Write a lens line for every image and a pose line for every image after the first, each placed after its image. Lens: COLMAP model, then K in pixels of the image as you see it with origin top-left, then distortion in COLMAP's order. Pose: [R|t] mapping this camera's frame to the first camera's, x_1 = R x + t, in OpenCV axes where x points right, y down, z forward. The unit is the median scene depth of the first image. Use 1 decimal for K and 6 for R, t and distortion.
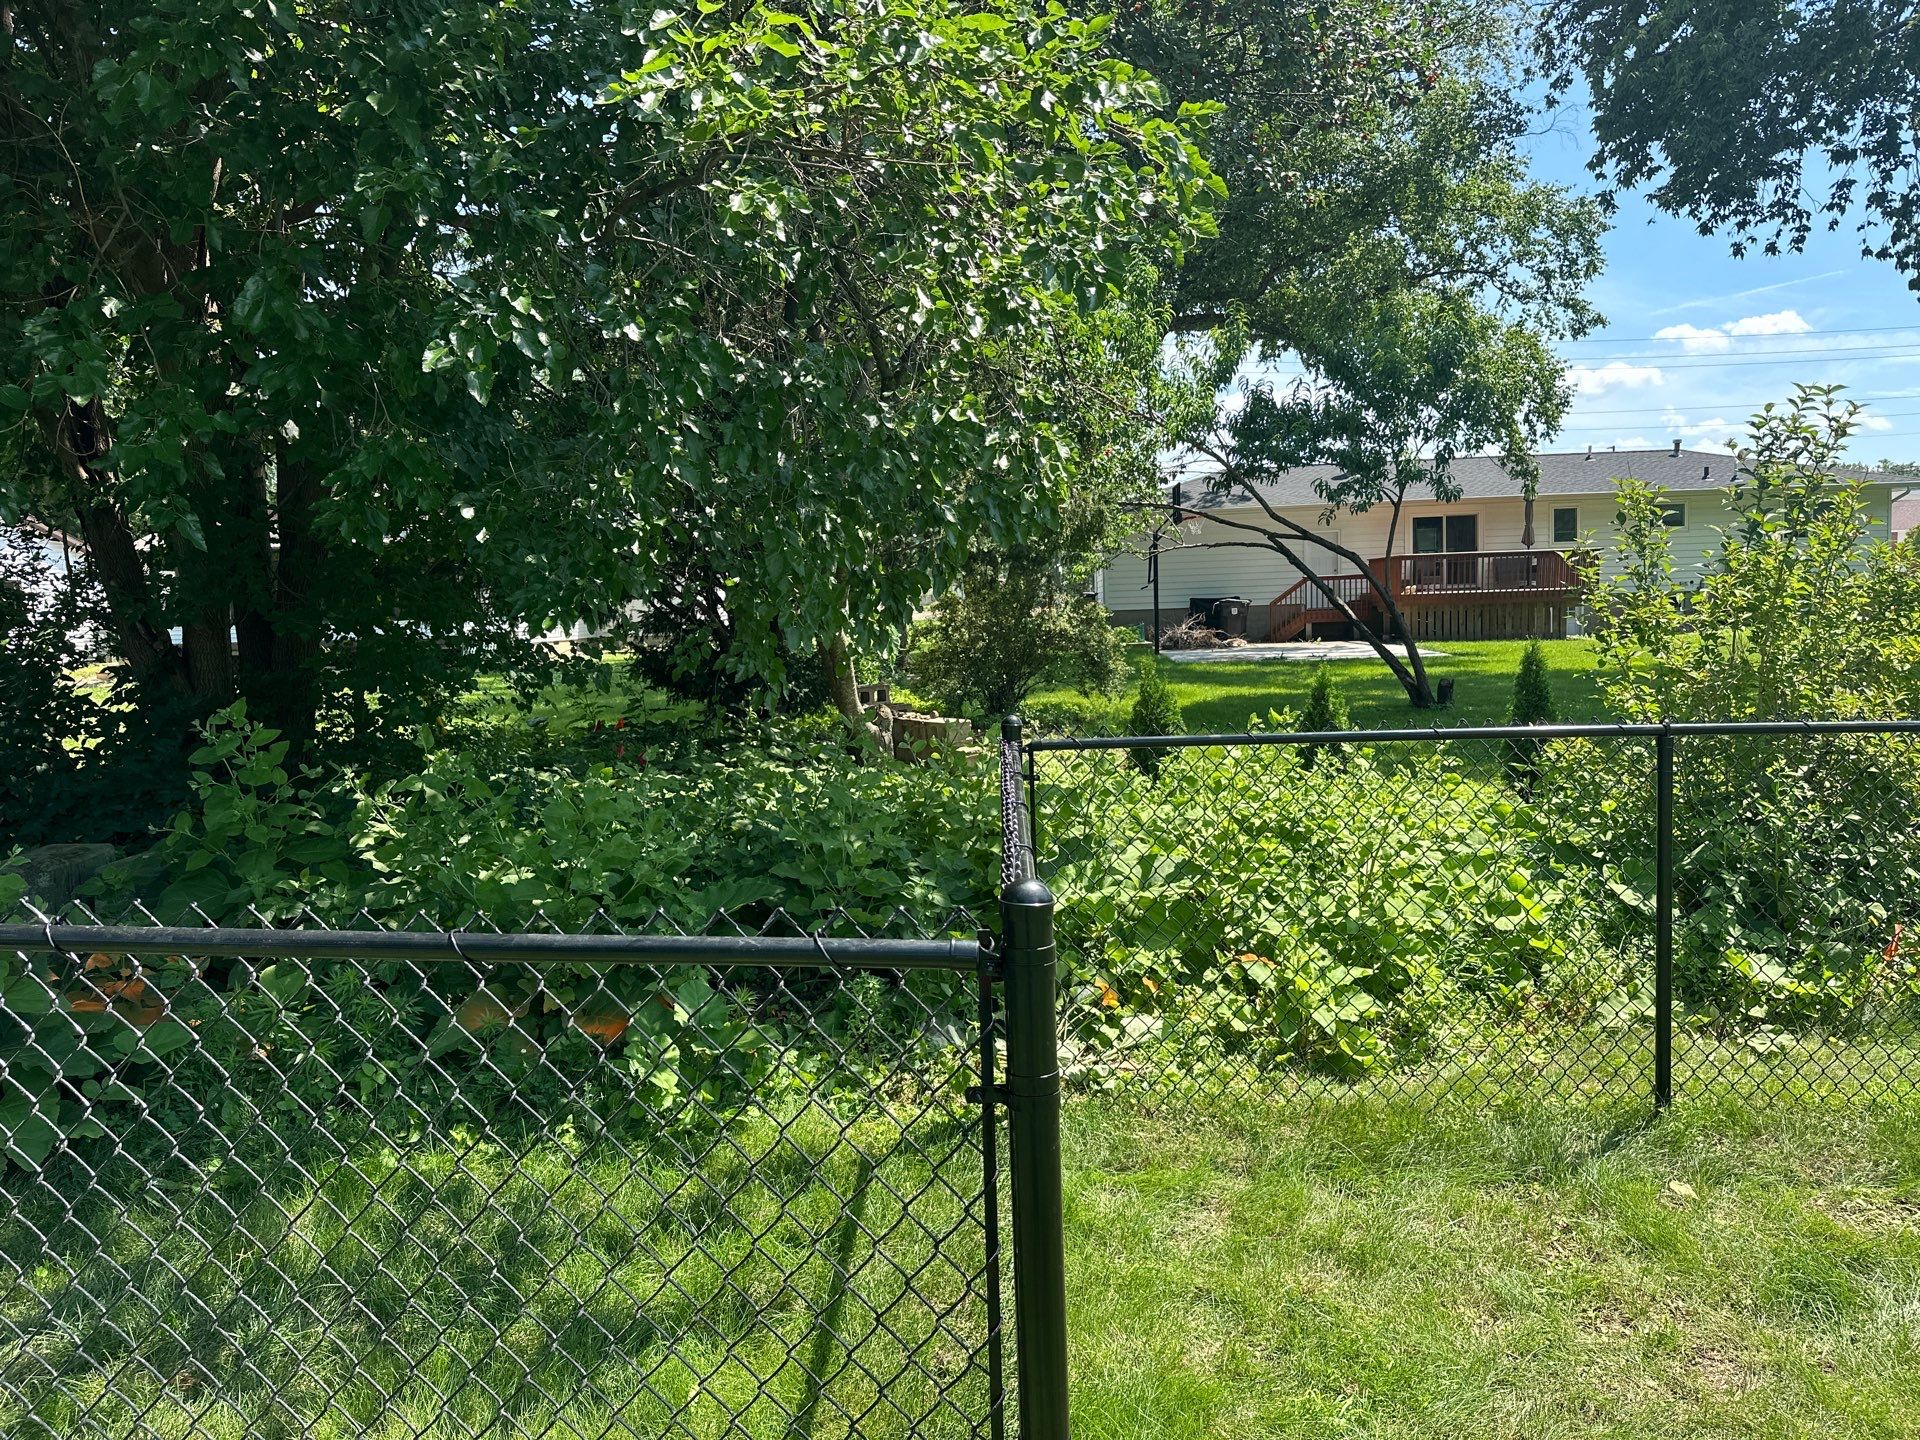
lens RADIAL K [[1323.4, 0, 936.2], [0, 1323.4, 711.9], [0, 0, 1]] dist [0.048645, -0.048187]
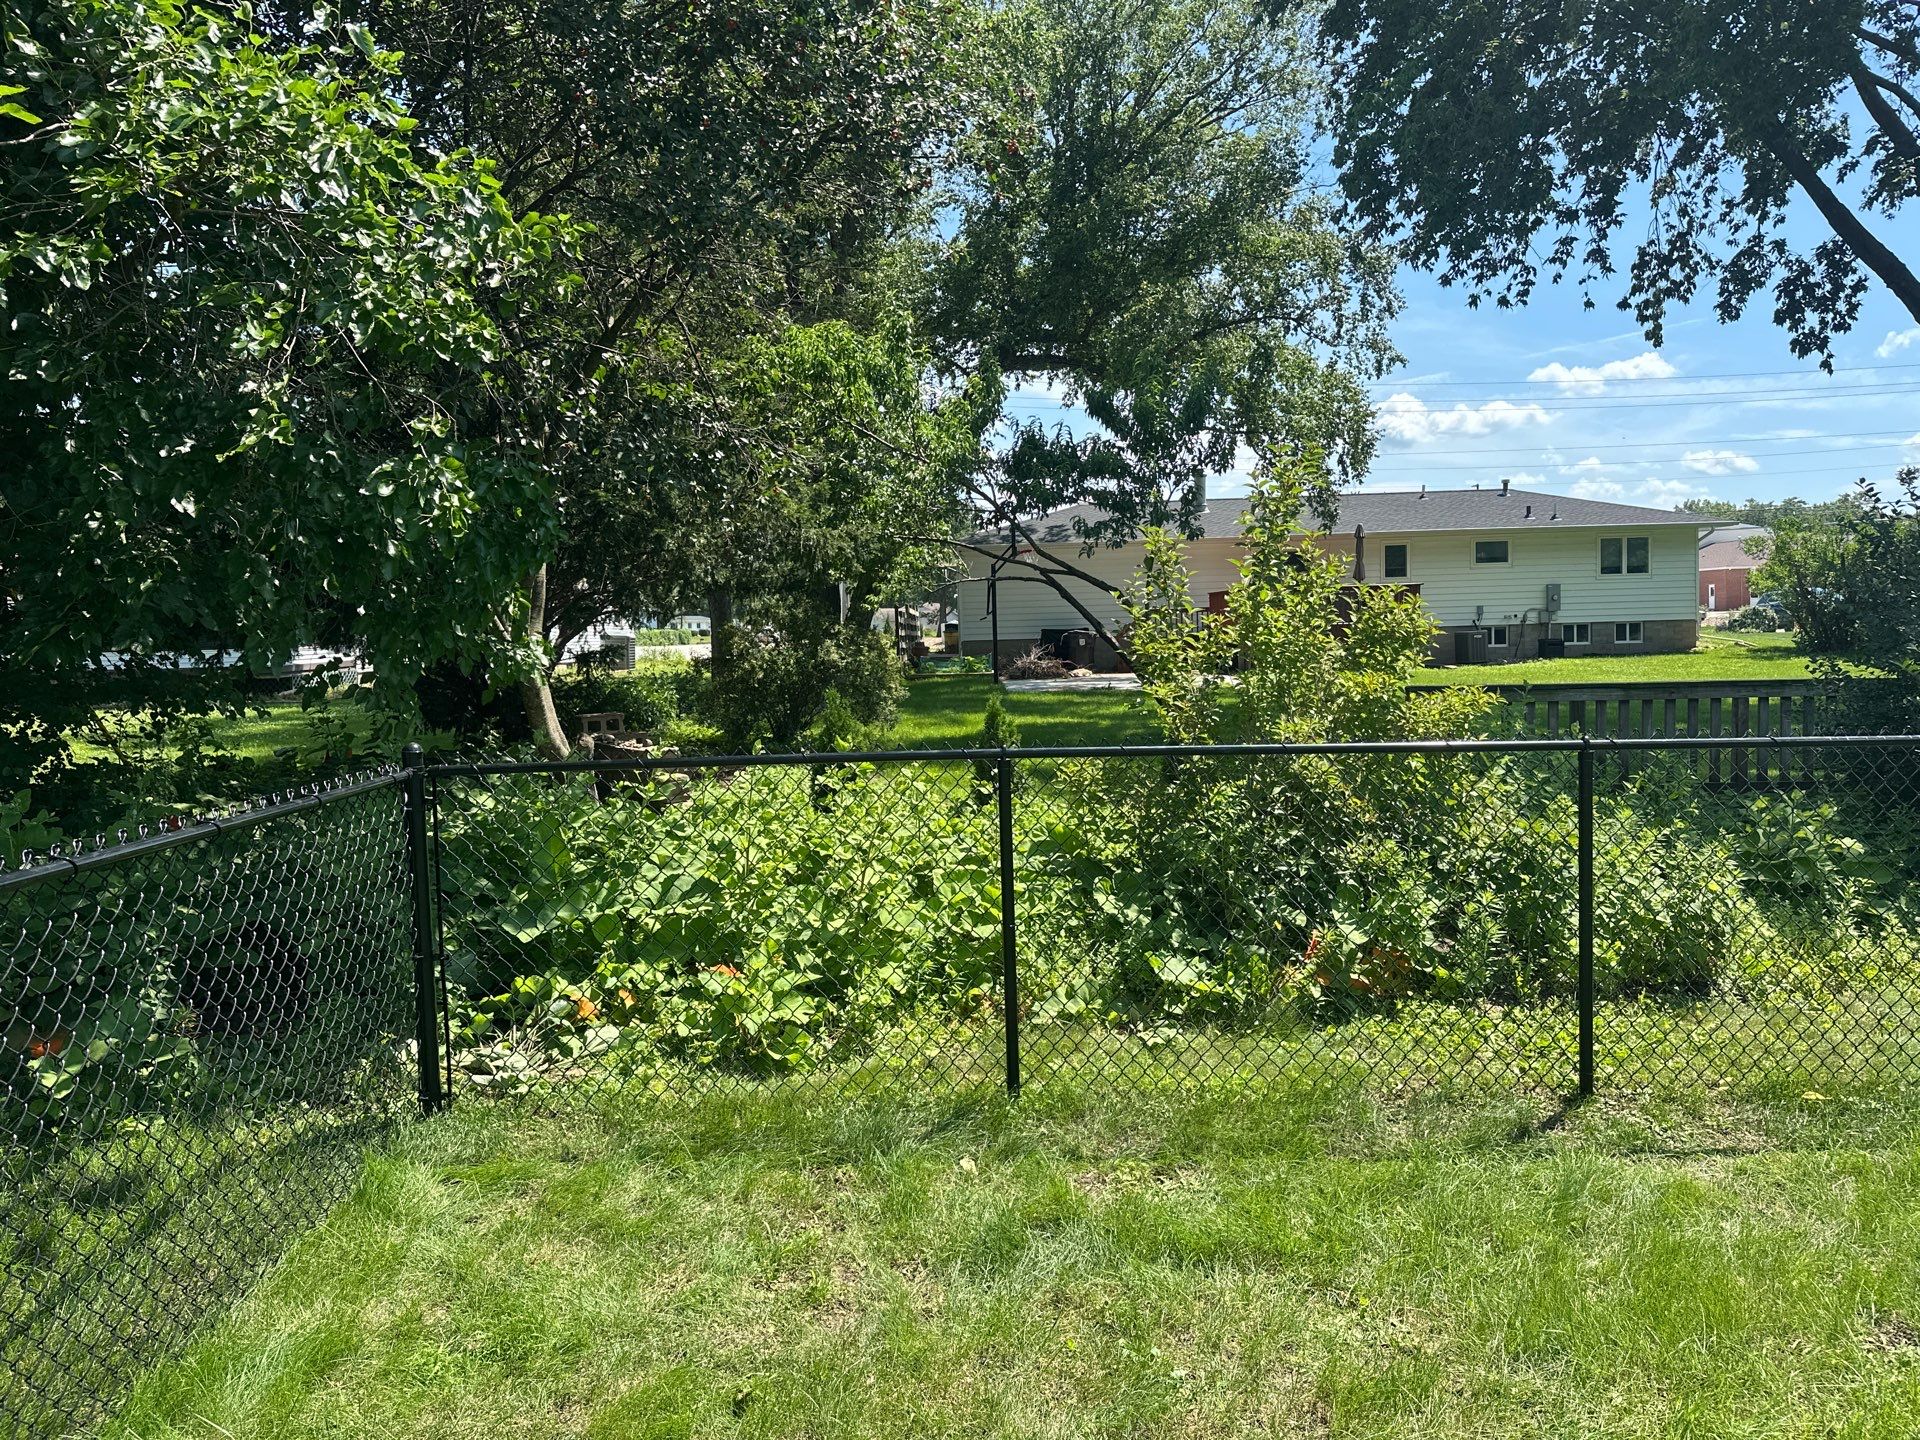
lens RADIAL K [[1321.7, 0, 952.6], [0, 1321.7, 725.9], [0, 0, 1]] dist [0.080111, -0.126152]
pose [[0.998677, -0.004855, 0.051191, 0.132427], [0.005429, 0.999924, -0.011065, -0.000090], [-0.051134, 0.011328, 0.998628, -0.031968]]
